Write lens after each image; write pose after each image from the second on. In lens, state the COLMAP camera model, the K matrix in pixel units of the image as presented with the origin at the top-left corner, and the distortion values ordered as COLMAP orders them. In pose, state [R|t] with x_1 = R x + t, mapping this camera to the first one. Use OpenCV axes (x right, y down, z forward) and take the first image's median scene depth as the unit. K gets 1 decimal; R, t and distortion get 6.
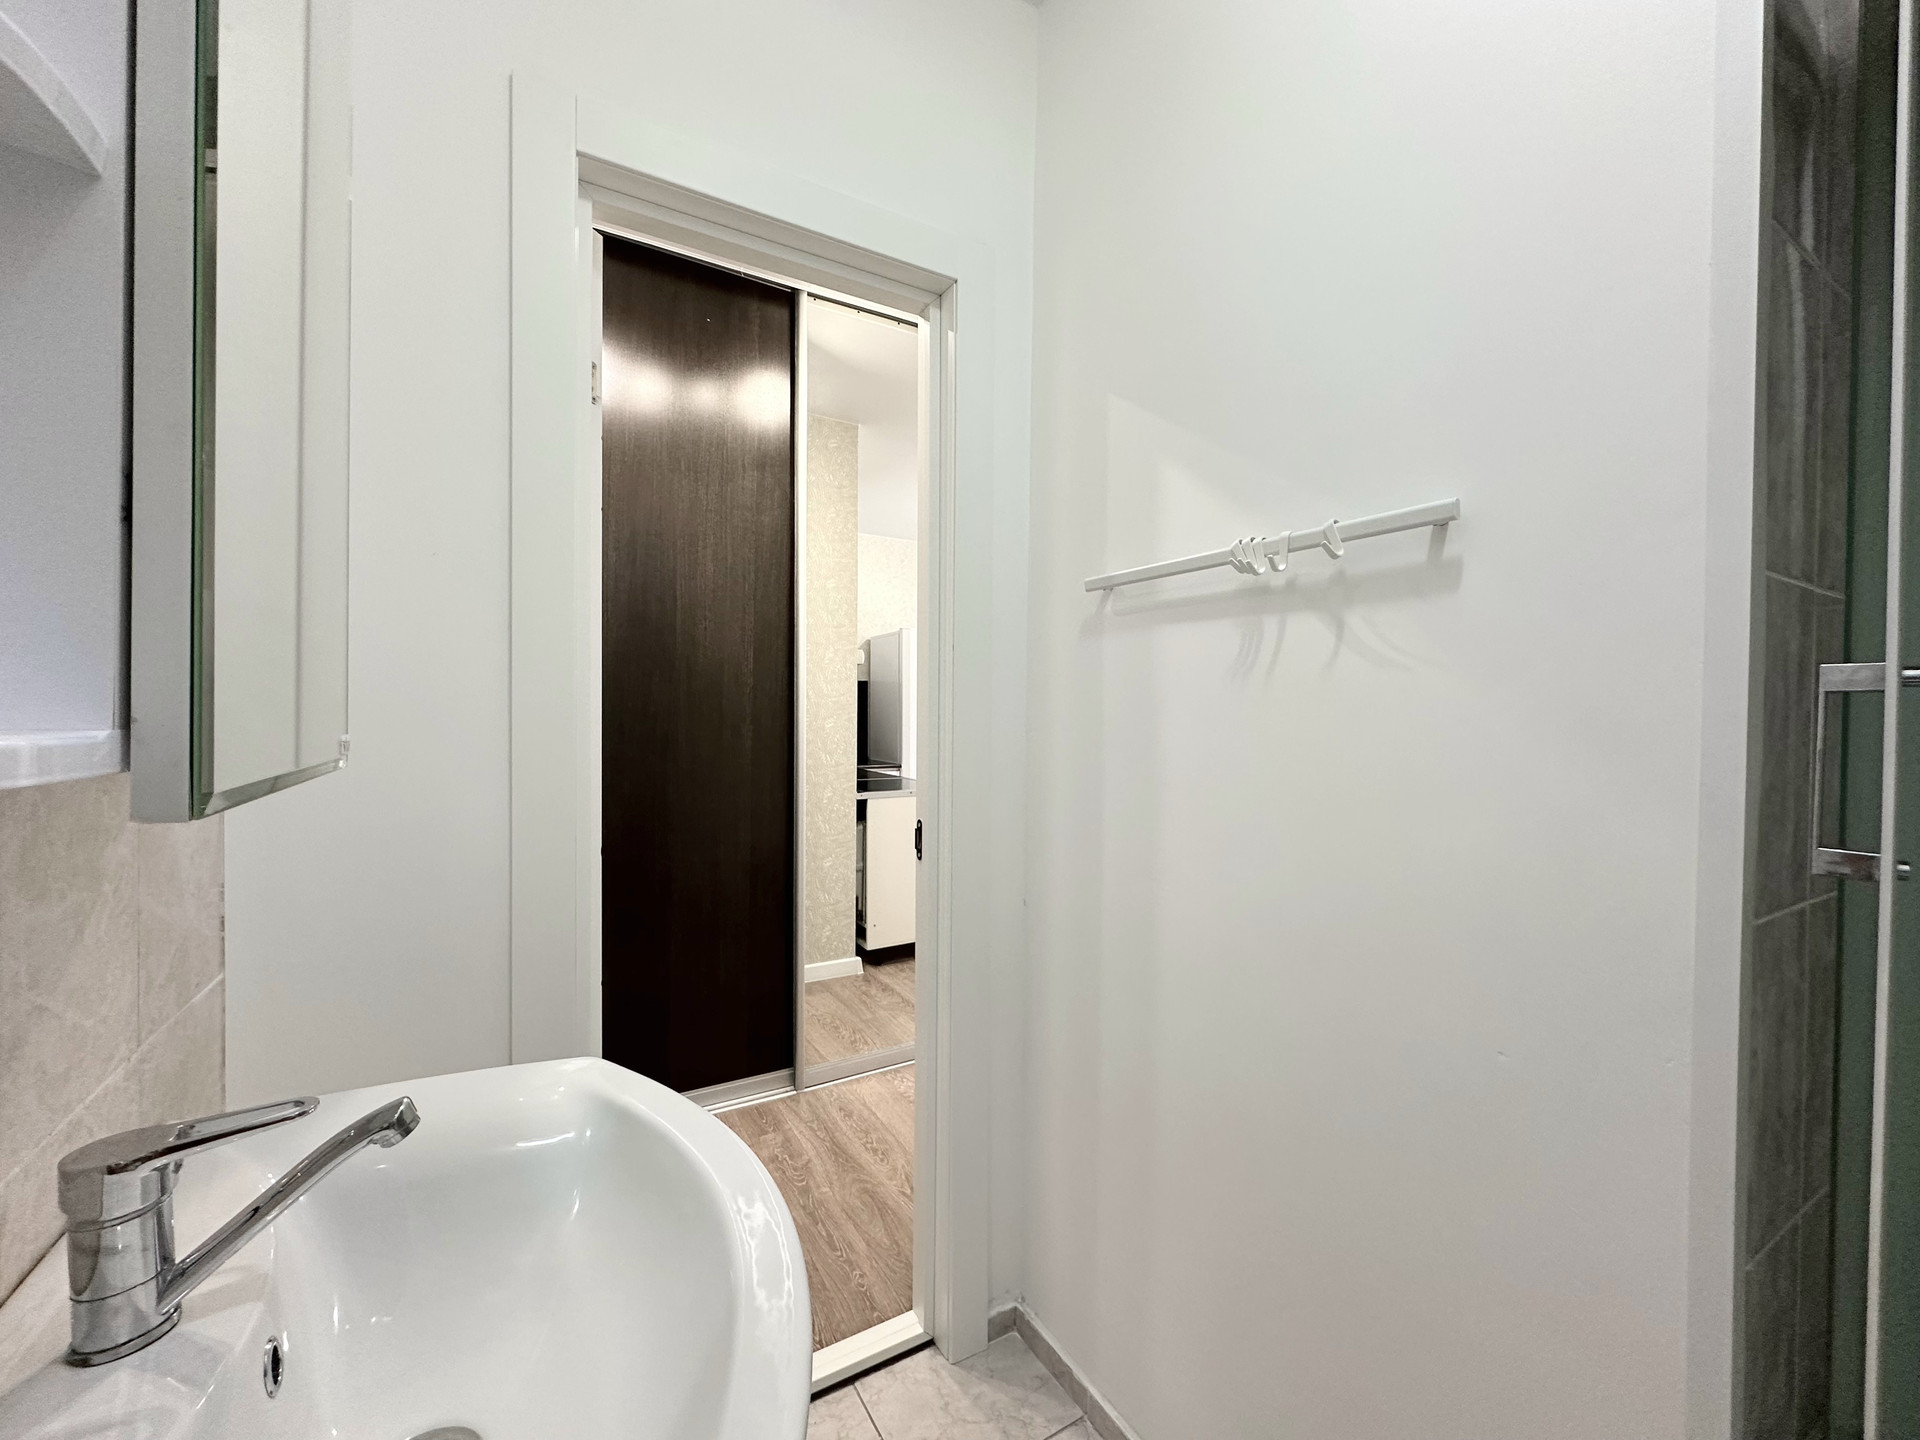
lens RADIAL K [[763.8, 0, 953.6], [0, 763.8, 715.7], [0, 0, 1]] dist [-0.002553, 0.000449]
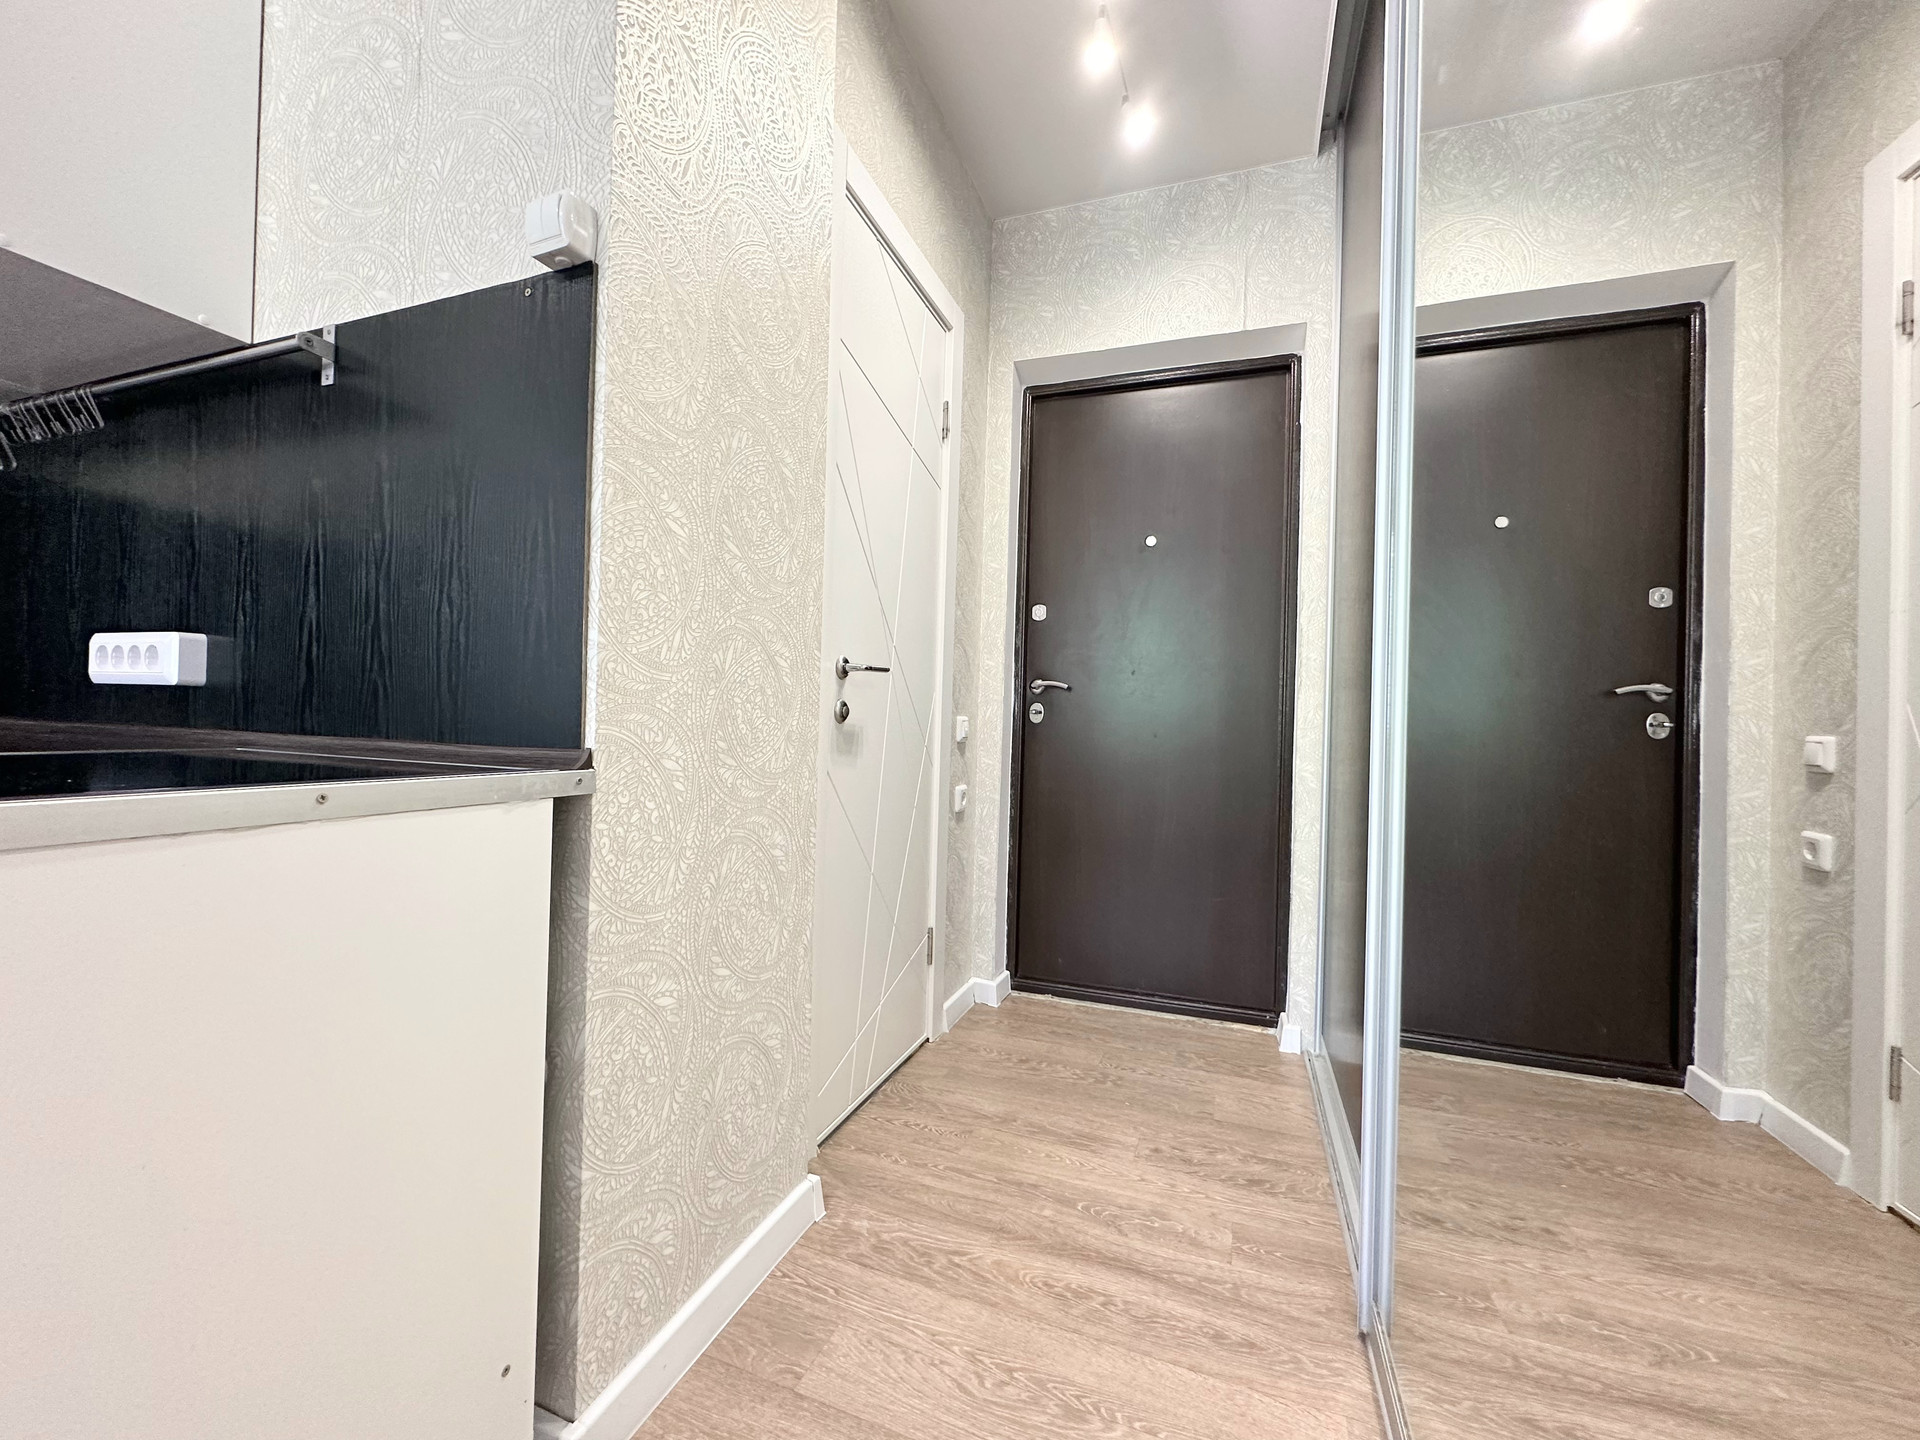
lens RADIAL K [[763.8, 0, 962.8], [0, 763.8, 719.6], [0, 0, 1]] dist [-0.002553, 0.000449]
pose [[-0.762980, -0.031002, -0.645678, 0.211659], [-0.038663, 0.999250, -0.002291, 0.088721], [0.645264, 0.023215, -0.763606, 0.839185]]
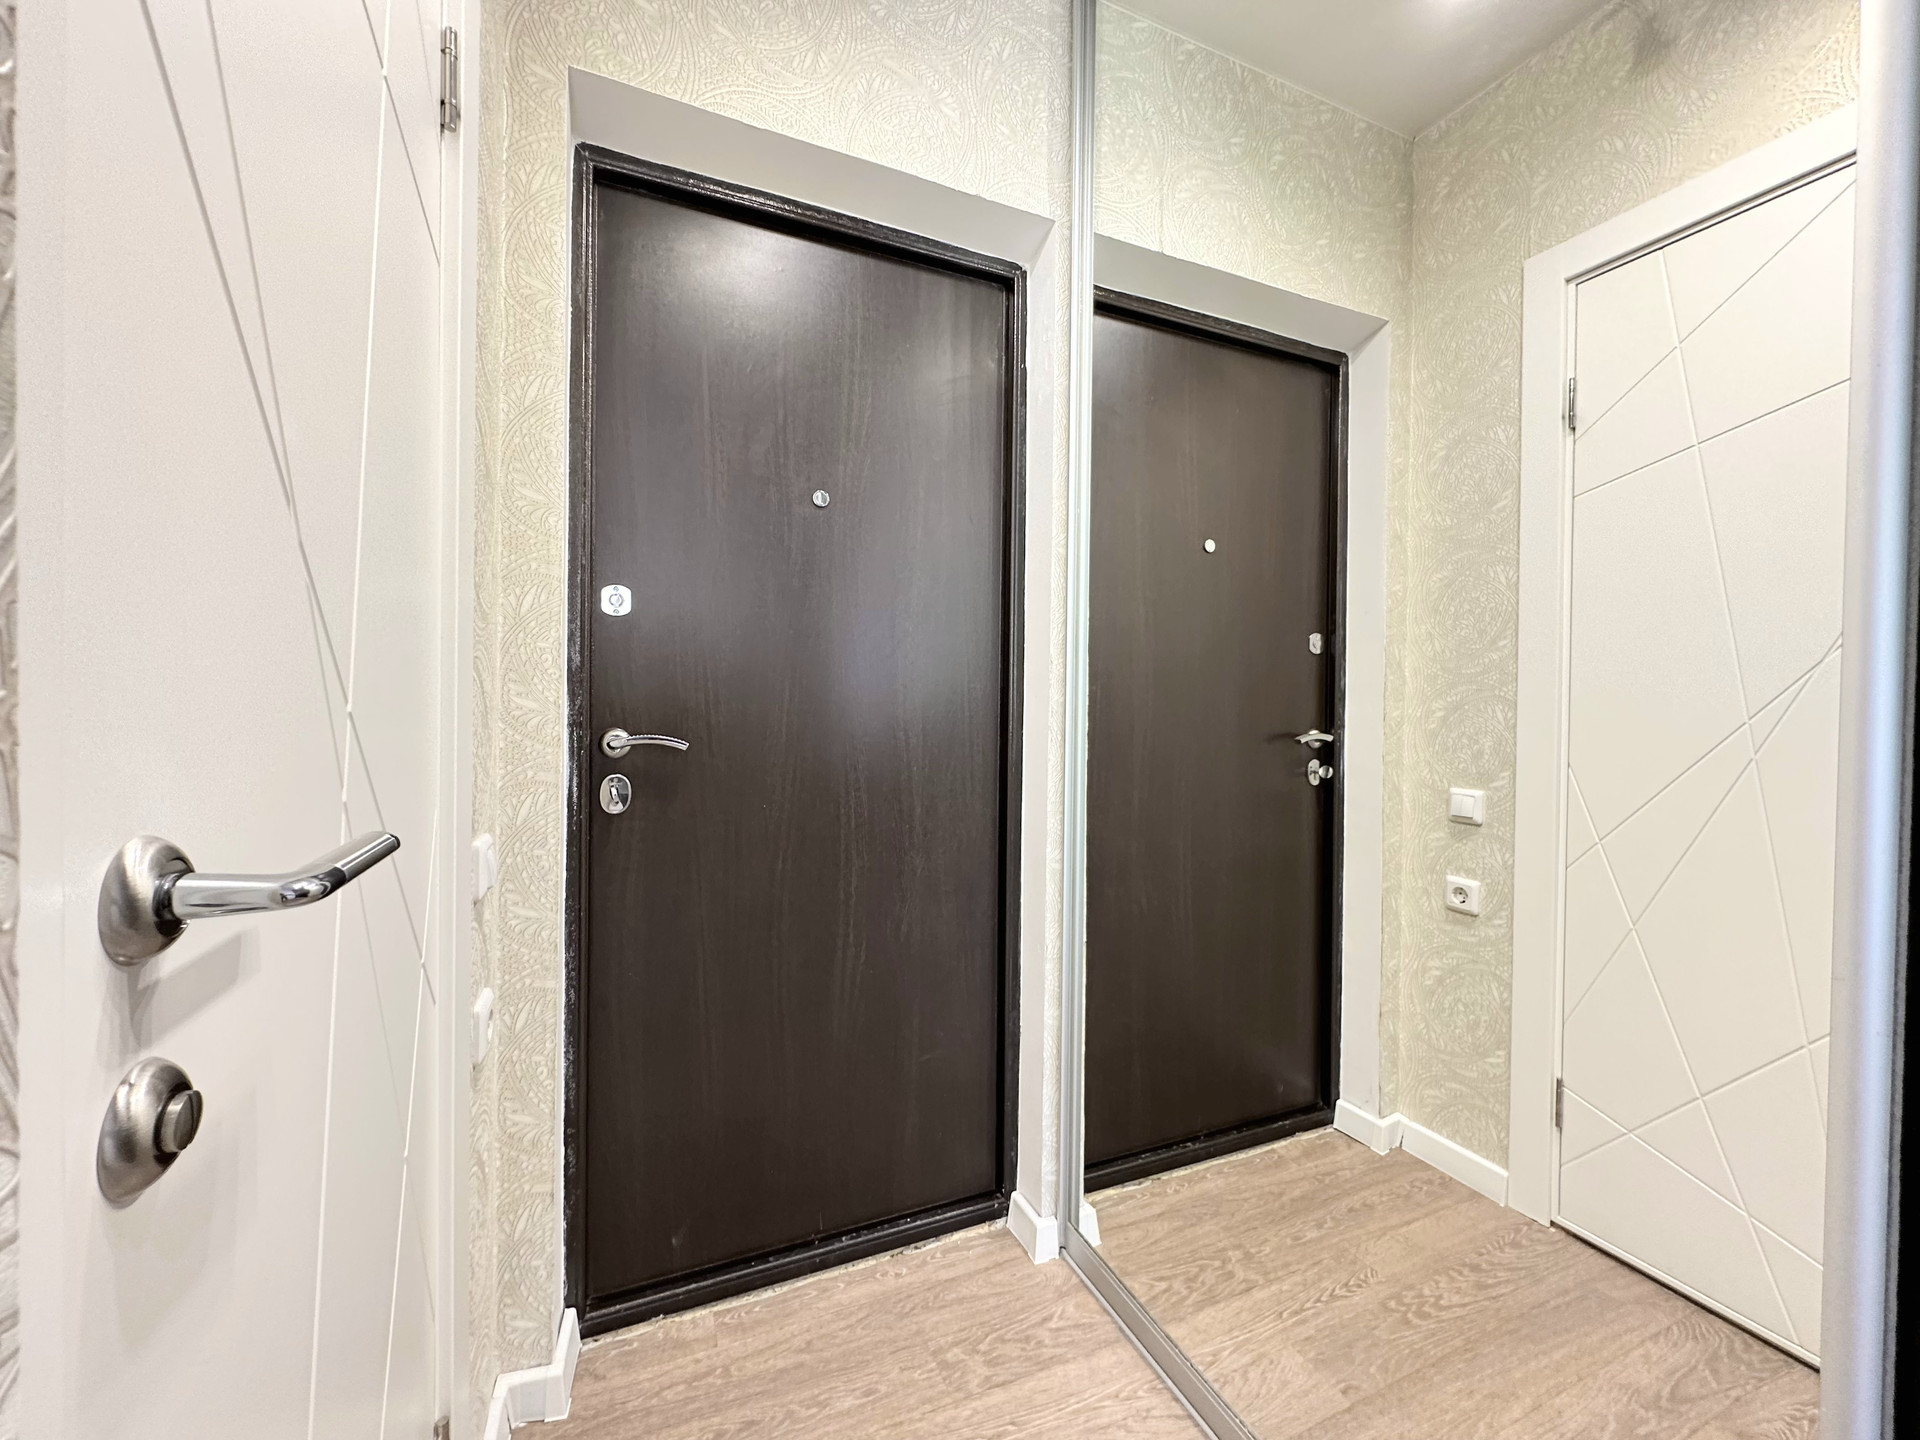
lens RADIAL K [[763.8, 0, 957.6], [0, 763.8, 719.4], [0, 0, 1]] dist [-0.002553, 0.000449]
pose [[-0.114071, 0.003361, -0.993467, 0.043465], [-0.022162, 0.999737, 0.005927, 0.034517], [0.993225, 0.022693, -0.113966, 0.536571]]
